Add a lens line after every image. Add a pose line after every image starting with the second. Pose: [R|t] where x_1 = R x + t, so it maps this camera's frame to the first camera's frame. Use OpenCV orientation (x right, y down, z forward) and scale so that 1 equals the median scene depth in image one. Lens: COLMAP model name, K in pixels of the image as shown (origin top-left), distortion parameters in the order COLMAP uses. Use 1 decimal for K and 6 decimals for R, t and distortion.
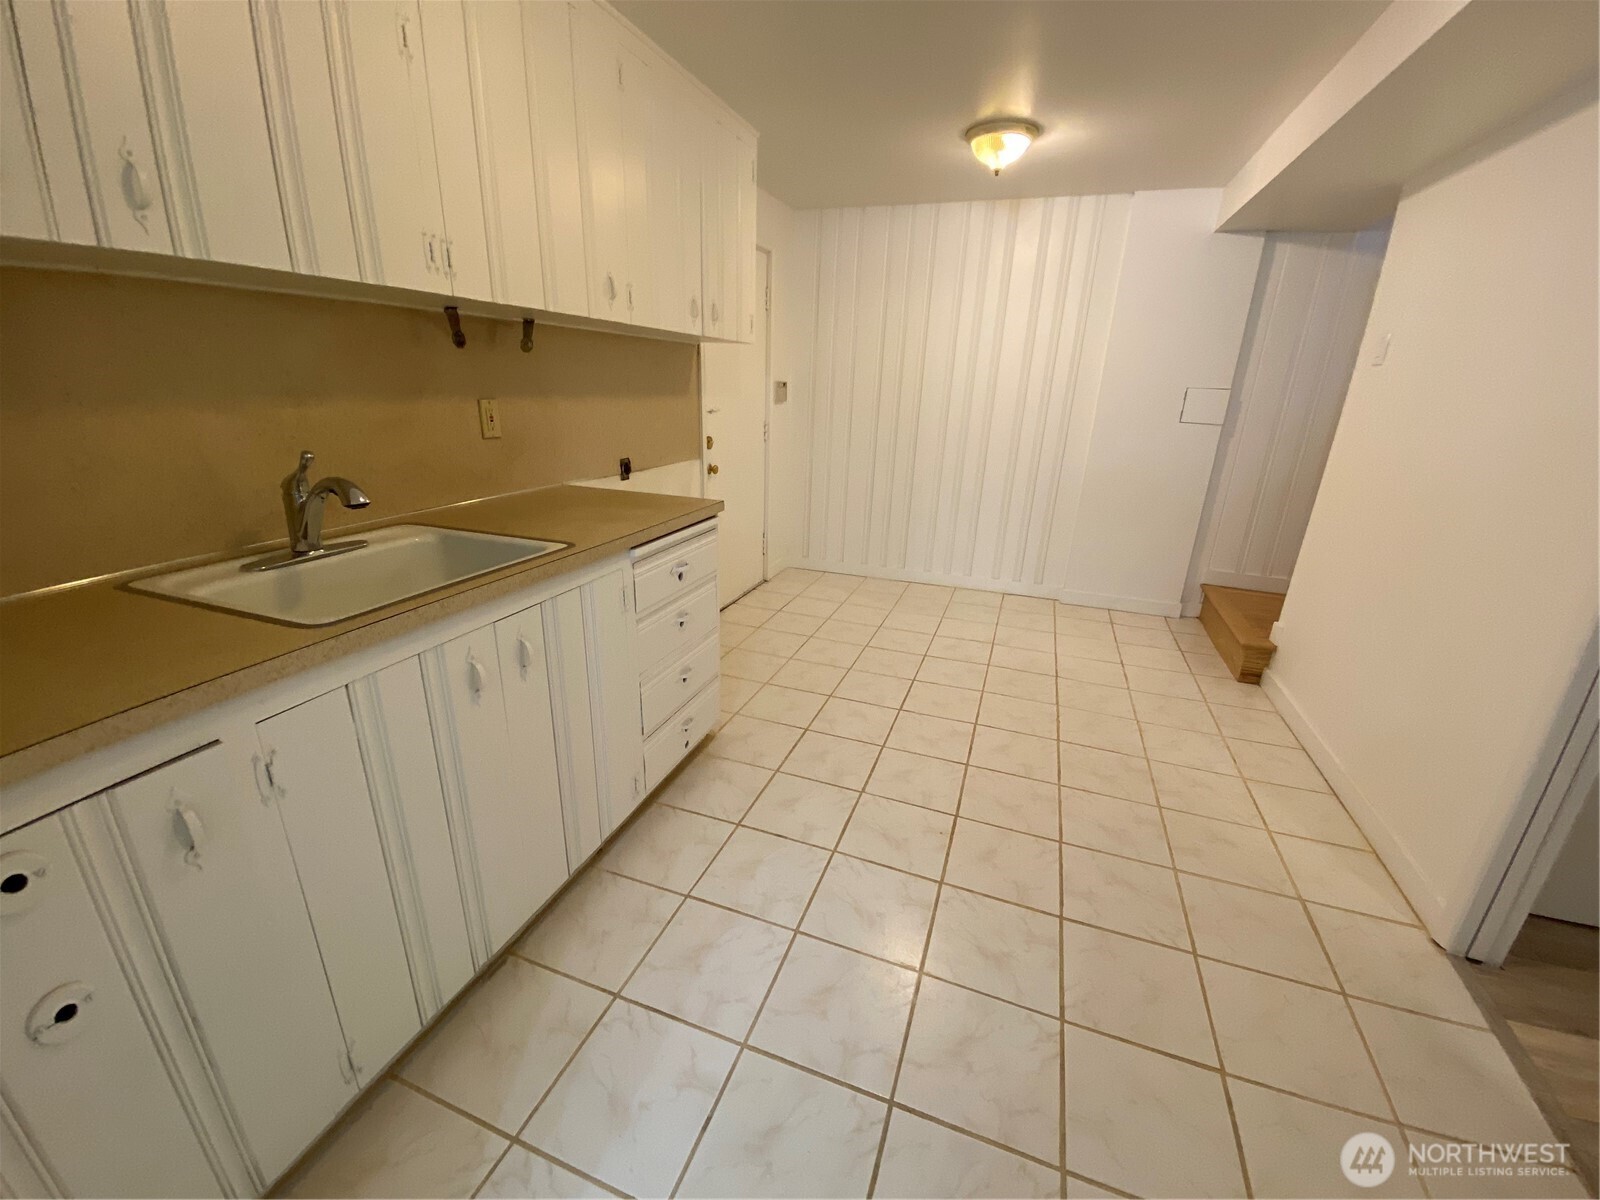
lens RADIAL K [[651.1, 0, 793.4], [0, 651.1, 600.0], [0, 0, 1]] dist [0.006543, -0.012819]
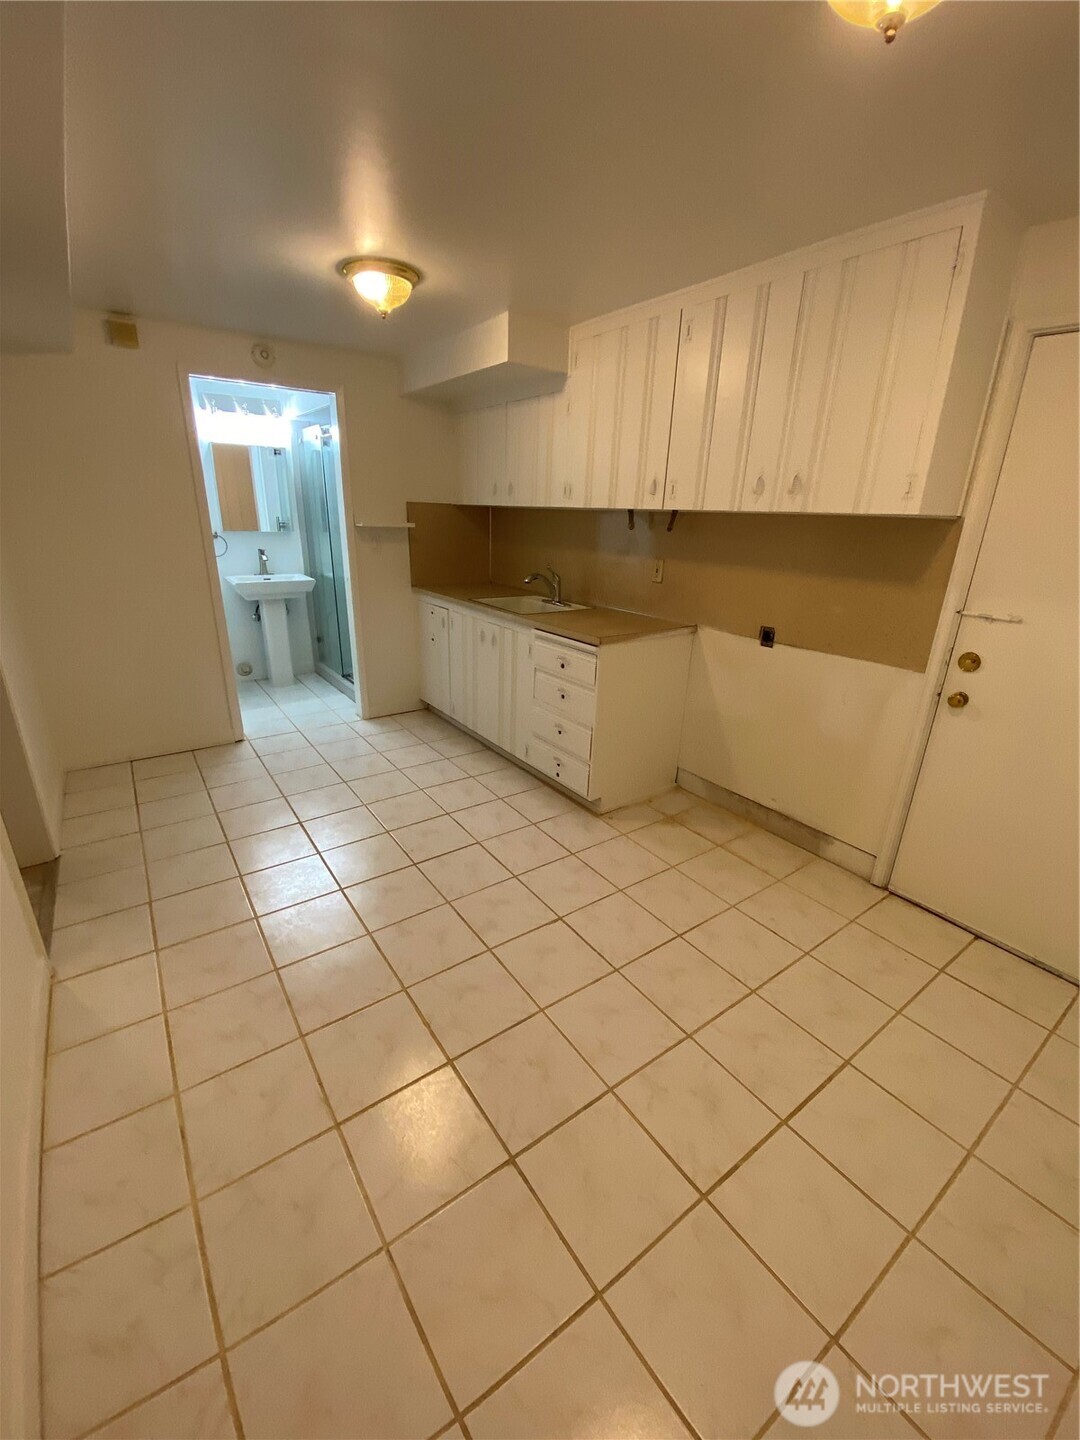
lens RADIAL K [[586.0, 0, 541.1], [0, 586.0, 725.0], [0, 0, 1]] dist [0.006543, -0.012819]
pose [[-0.569941, 0.234376, -0.787550, 0.762844], [-0.303466, 0.830656, 0.466818, -0.424094], [0.763594, 0.505053, -0.402300, 1.193341]]
